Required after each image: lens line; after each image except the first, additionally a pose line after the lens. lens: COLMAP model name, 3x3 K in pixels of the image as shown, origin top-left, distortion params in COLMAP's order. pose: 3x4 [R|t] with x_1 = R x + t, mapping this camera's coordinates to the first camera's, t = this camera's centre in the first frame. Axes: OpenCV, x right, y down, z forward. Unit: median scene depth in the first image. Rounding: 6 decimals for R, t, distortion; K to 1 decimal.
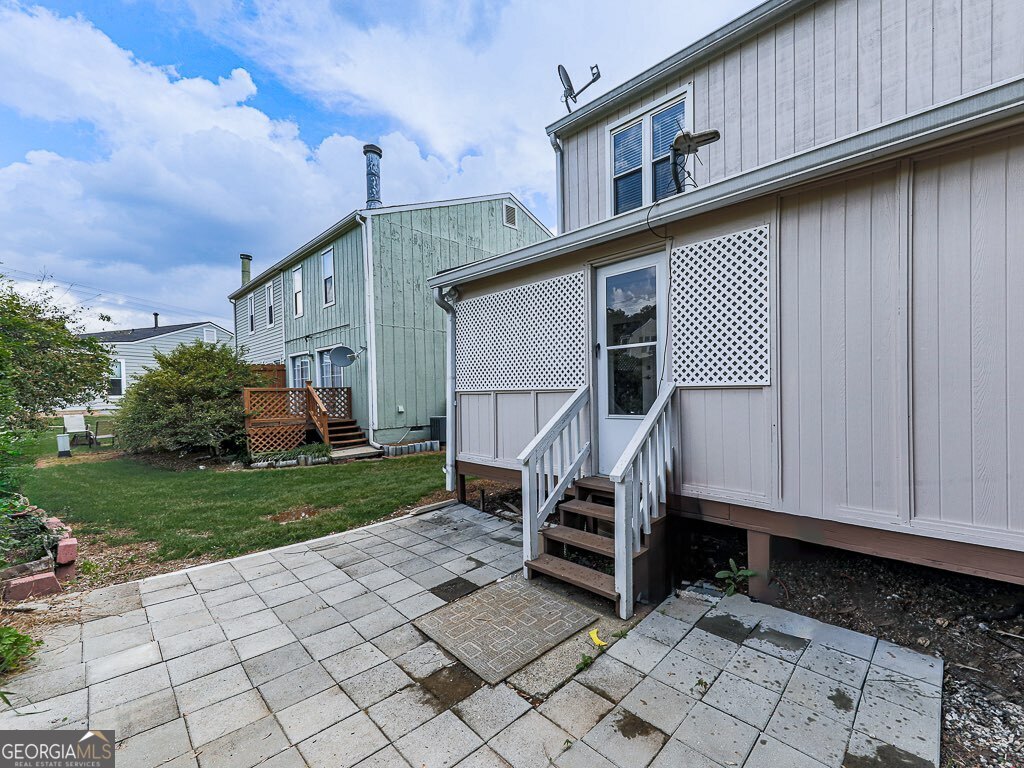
lens RADIAL K [[423.2, 0, 537.2], [0, 423.2, 386.6], [0, 0, 1]] dist [0.012247, -0.000045]
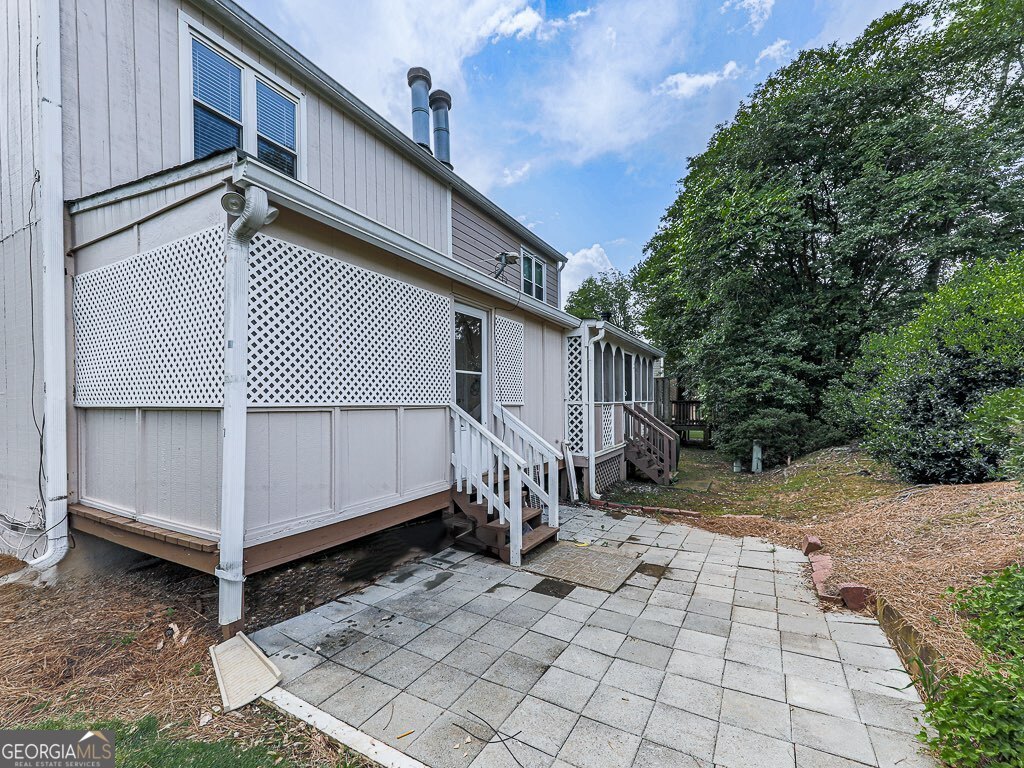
lens RADIAL K [[423.2, 0, 537.2], [0, 423.2, 386.6], [0, 0, 1]] dist [0.012247, -0.000045]
pose [[-0.264121, 0.060711, 0.962577, -1.080259], [0.000316, 0.998022, -0.062859, 0.027682], [-0.964490, -0.016298, -0.263618, 1.147966]]
